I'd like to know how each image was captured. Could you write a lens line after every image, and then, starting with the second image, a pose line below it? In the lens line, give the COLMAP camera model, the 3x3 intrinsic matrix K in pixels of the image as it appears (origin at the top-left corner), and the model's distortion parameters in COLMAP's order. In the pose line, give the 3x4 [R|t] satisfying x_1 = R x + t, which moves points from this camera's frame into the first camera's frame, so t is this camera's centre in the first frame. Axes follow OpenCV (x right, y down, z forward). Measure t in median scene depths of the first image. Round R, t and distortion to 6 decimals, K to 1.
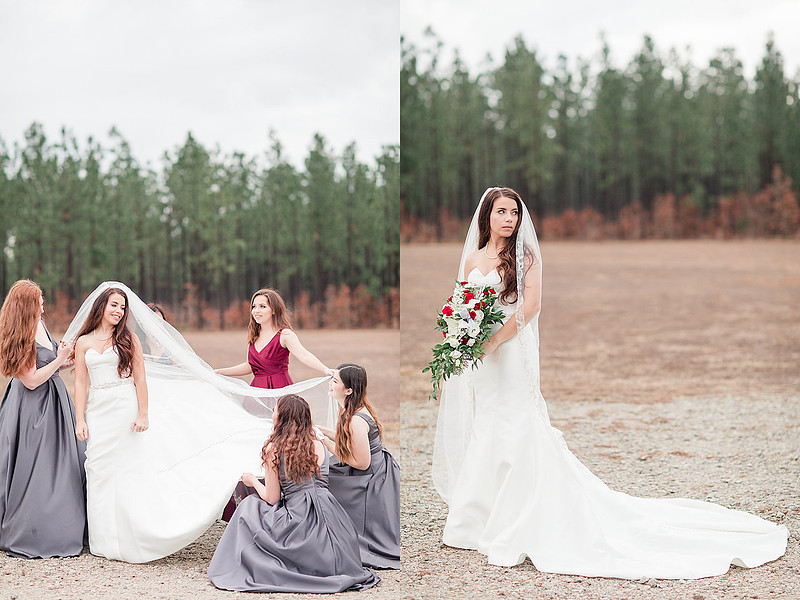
lens RADIAL K [[2066.5, 0, 400.0], [0, 2066.5, 300.0], [0, 0, 1]] dist [-0.028619, -0.720180]
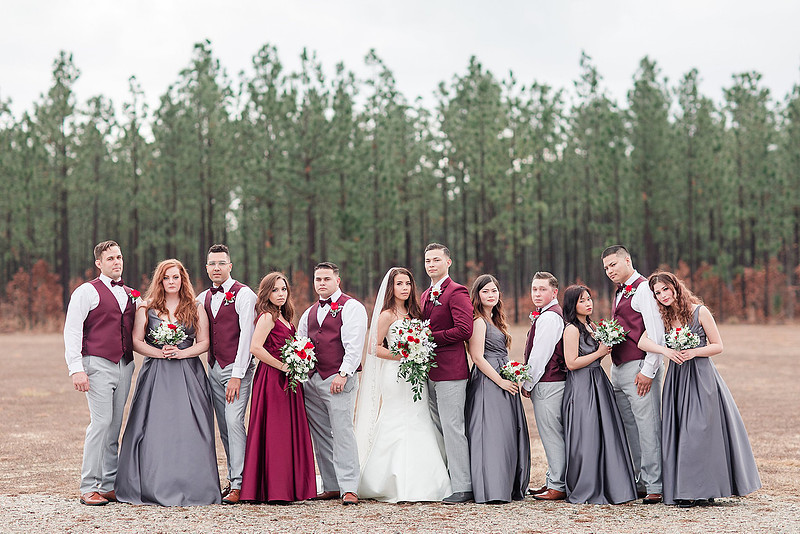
lens RADIAL K [[2262.5, 0, 400.0], [0, 2262.5, 267.0], [0, 0, 1]] dist [-0.016718, 0.116110]
pose [[0.990873, 0.003198, -0.134762, -0.018111], [-0.003520, 0.999991, -0.002154, -0.003913], [0.134754, 0.002609, 0.990876, 0.191573]]
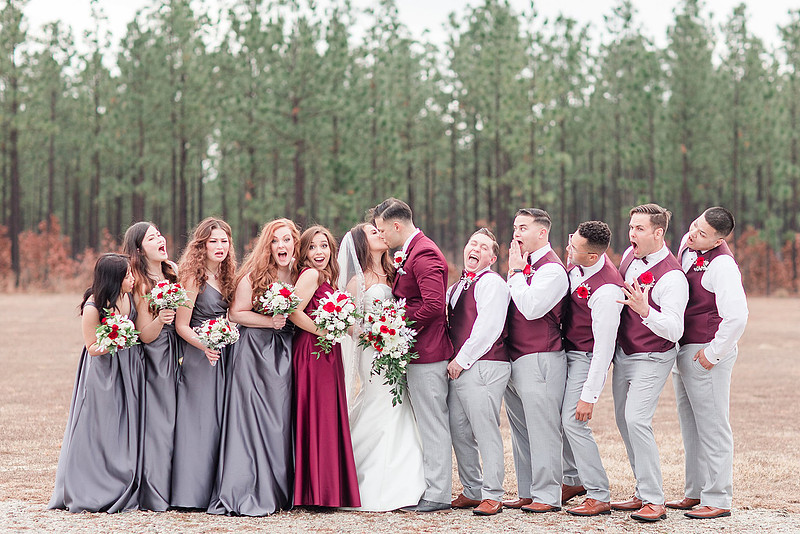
lens RADIAL K [[2359.1, 0, 426.6], [0, 2359.1, 311.4], [0, 0, 1]] dist [0.018150, 0.122709]
pose [[0.991207, 0.026347, -0.129673, -0.023171], [-0.021827, 0.999108, 0.036151, -0.005614], [0.130510, -0.033003, 0.990898, 0.266434]]
